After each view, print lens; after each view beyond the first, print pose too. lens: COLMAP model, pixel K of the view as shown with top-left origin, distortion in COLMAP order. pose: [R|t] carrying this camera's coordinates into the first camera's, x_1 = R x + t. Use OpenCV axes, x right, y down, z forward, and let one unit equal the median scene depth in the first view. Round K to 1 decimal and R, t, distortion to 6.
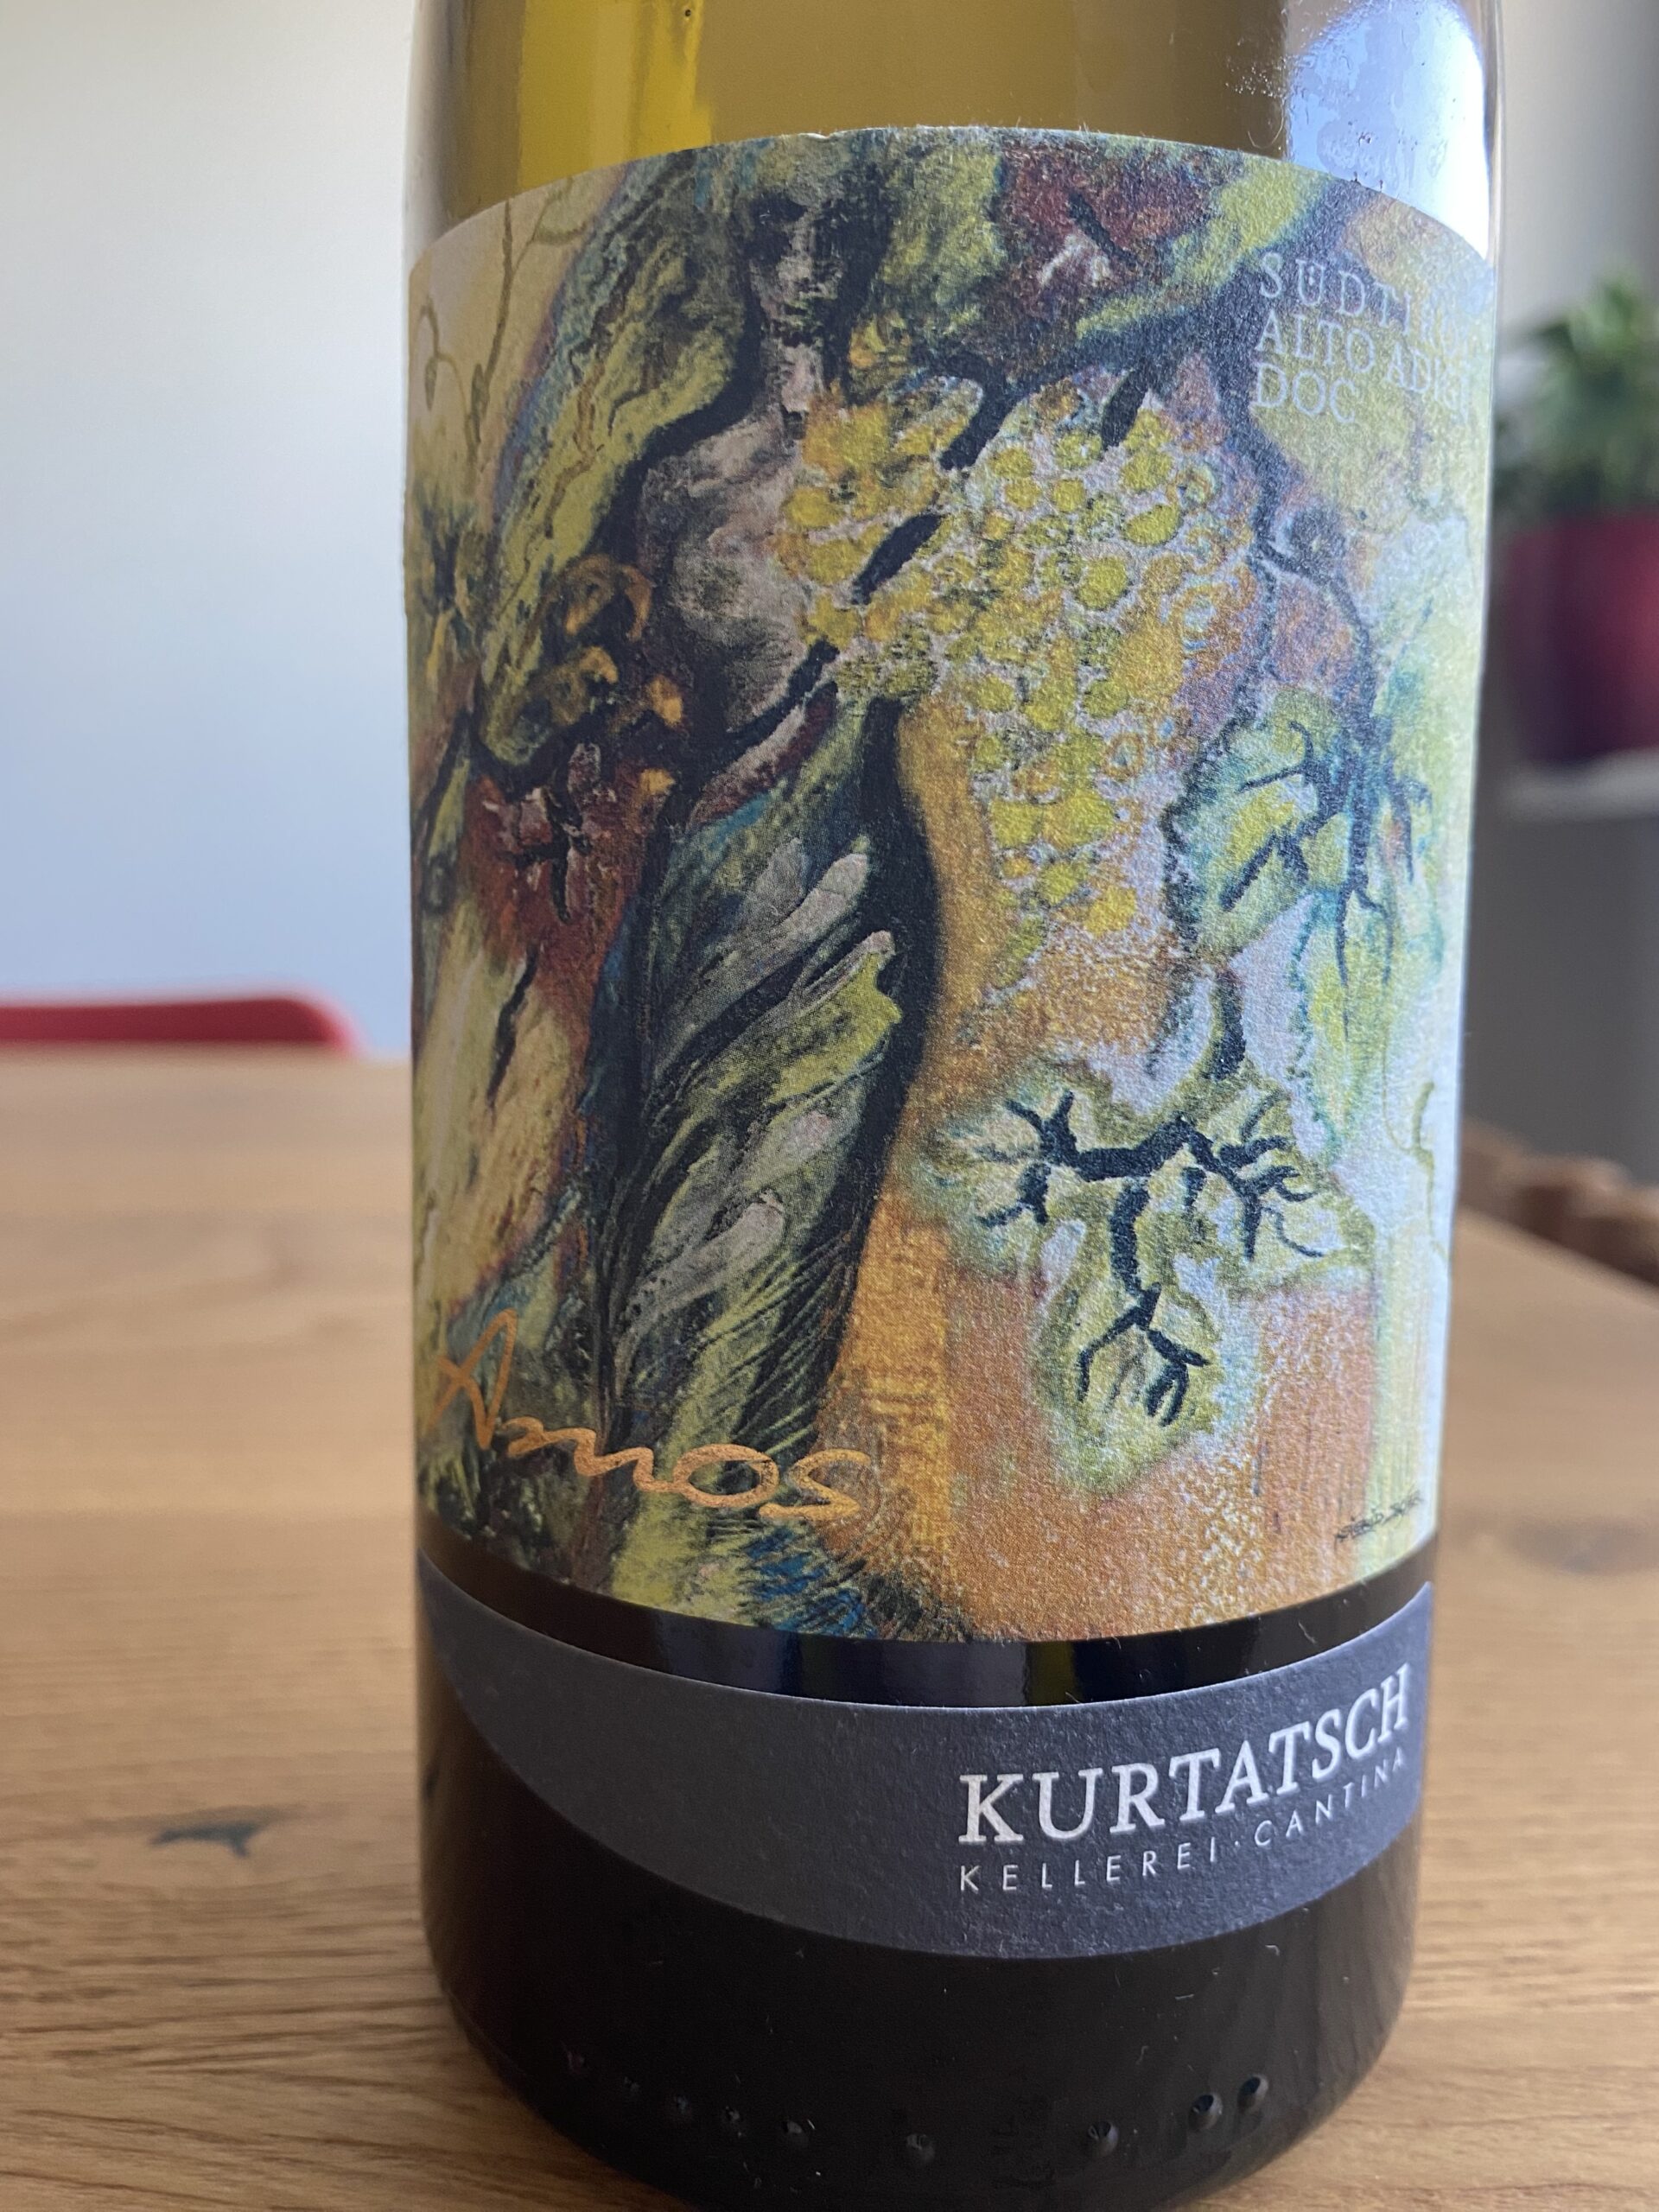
lens RADIAL K [[1801.8, 0, 829.5], [0, 1801.8, 1106.0], [0, 0, 1]] dist [-0.011827, -0.009994]
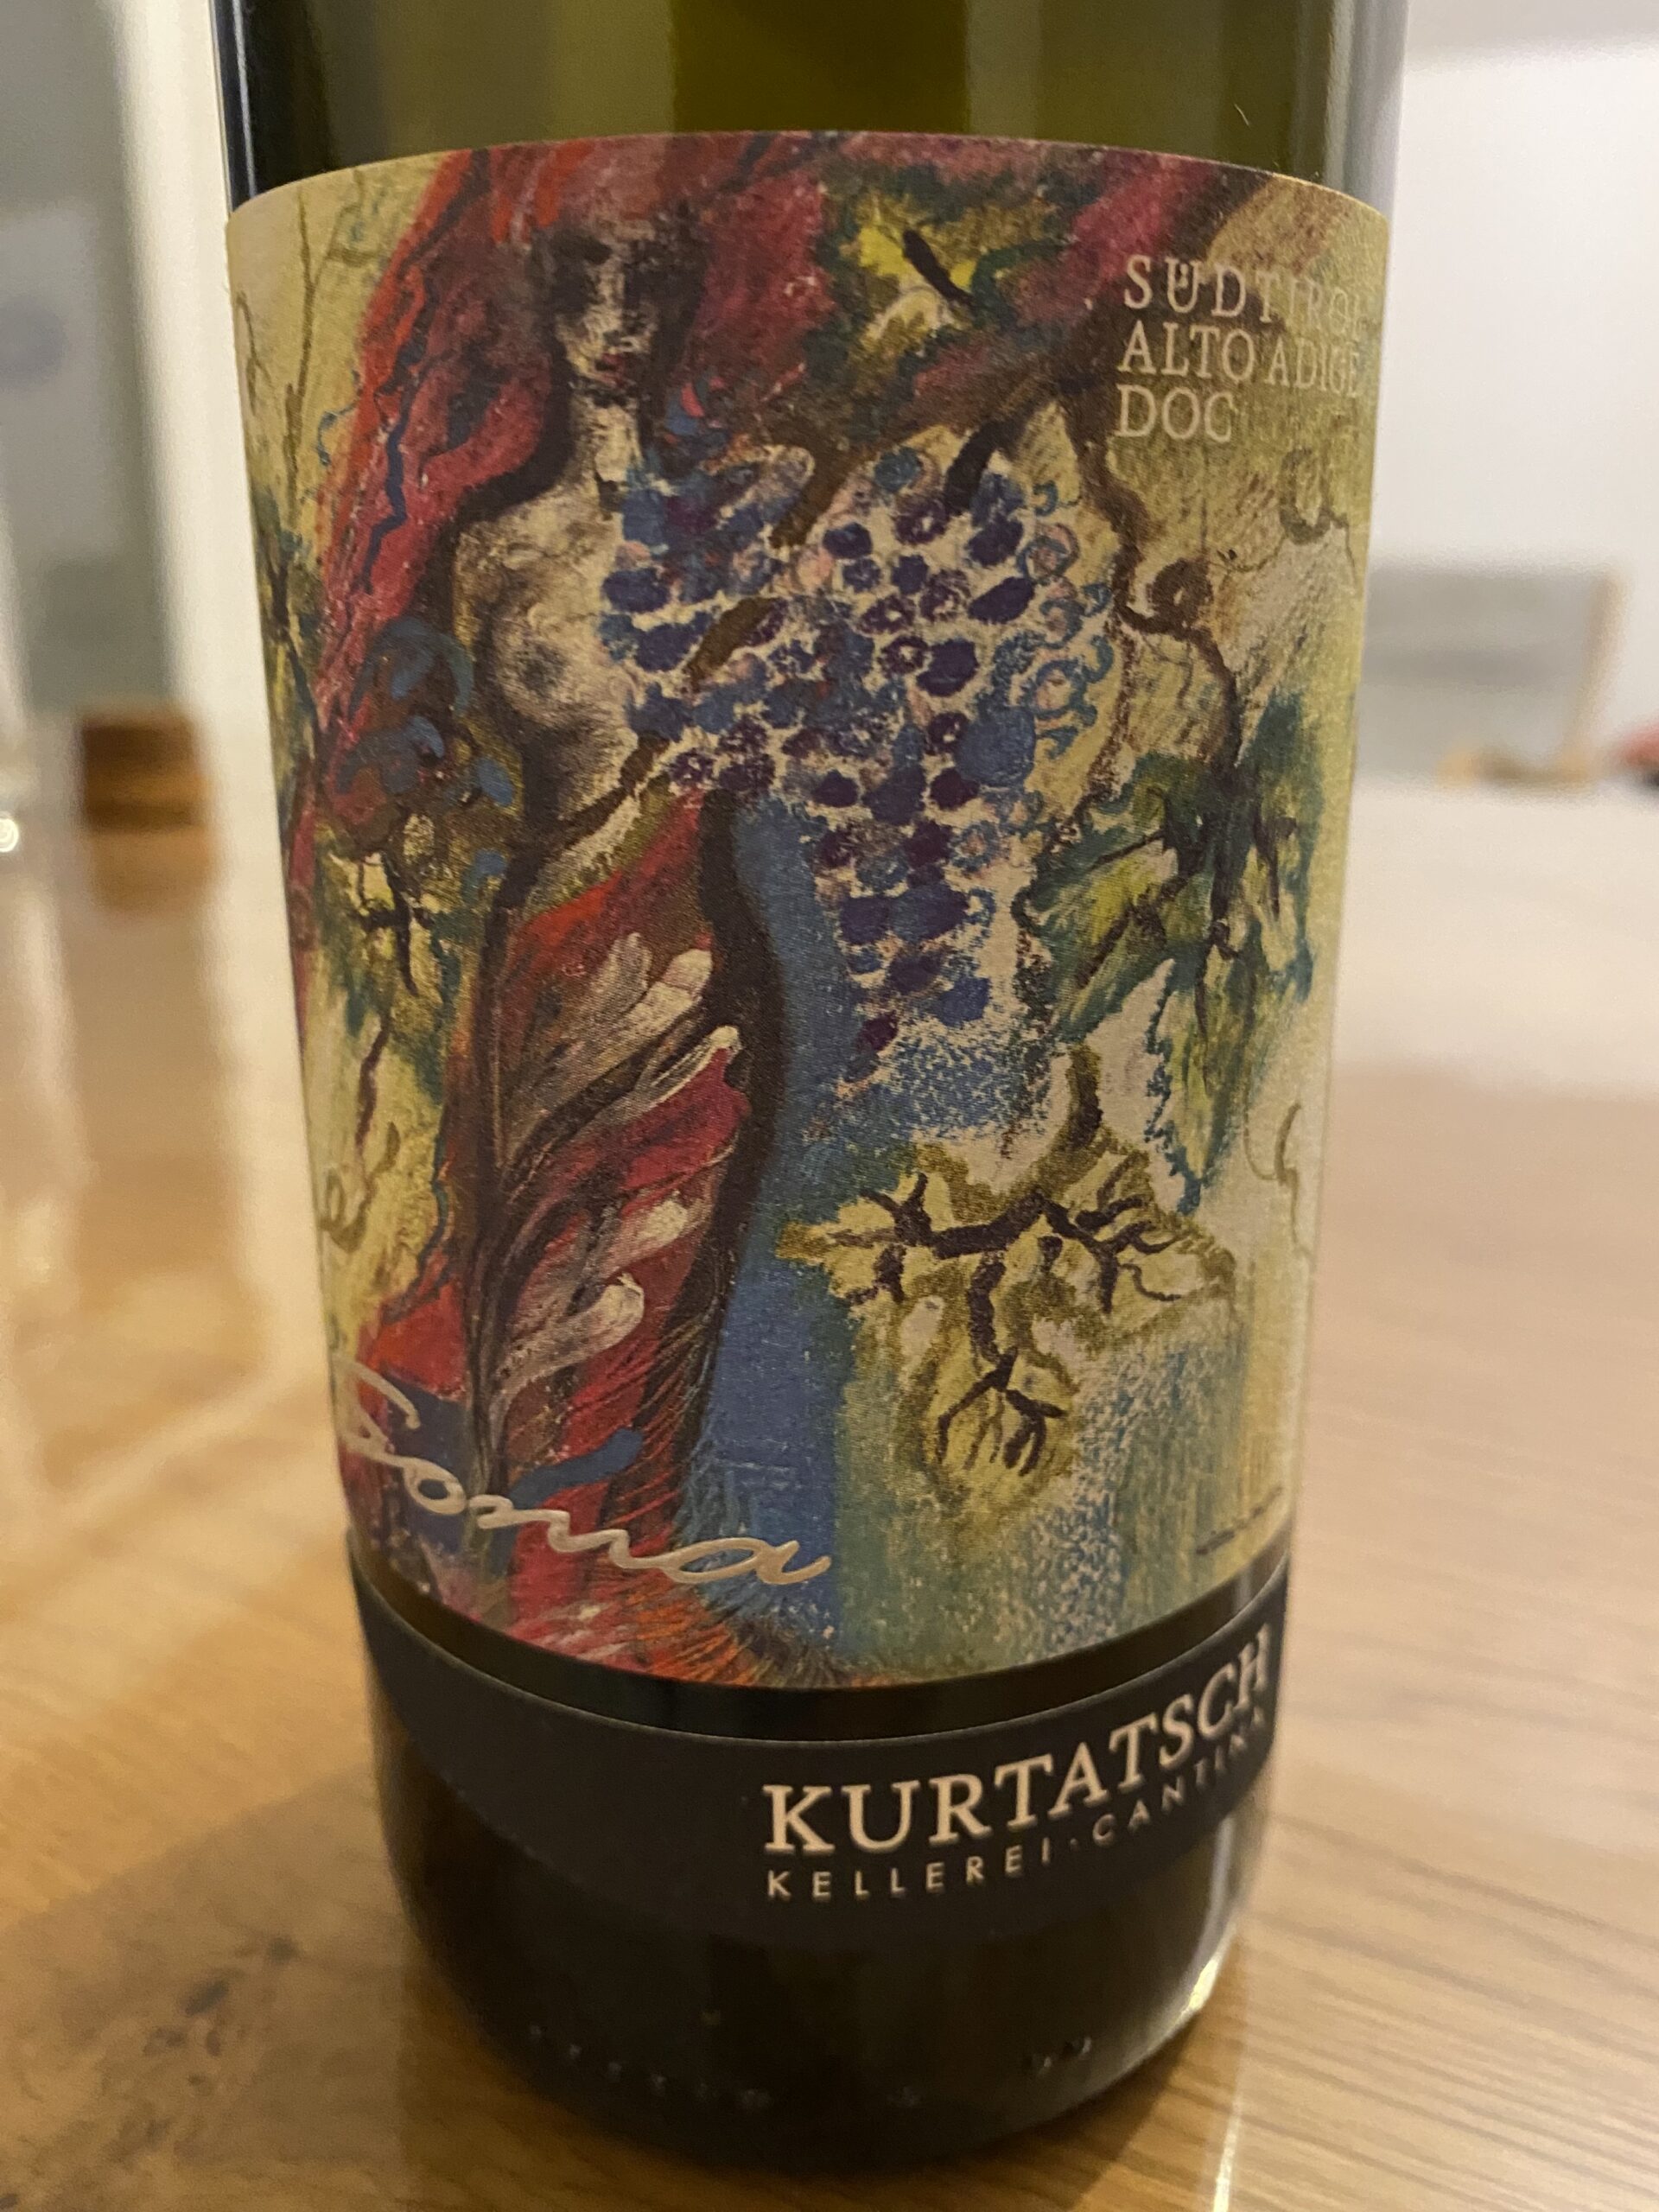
lens RADIAL K [[1607.6, 0, 862.7], [0, 1607.6, 1106.1], [0, 0, 1]] dist [0.008237, -0.041700]
pose [[0.999066, -0.021086, 0.037717, 0.065180], [0.015476, 0.989561, 0.143284, -0.169174], [-0.040345, -0.142566, 0.988963, 0.125008]]
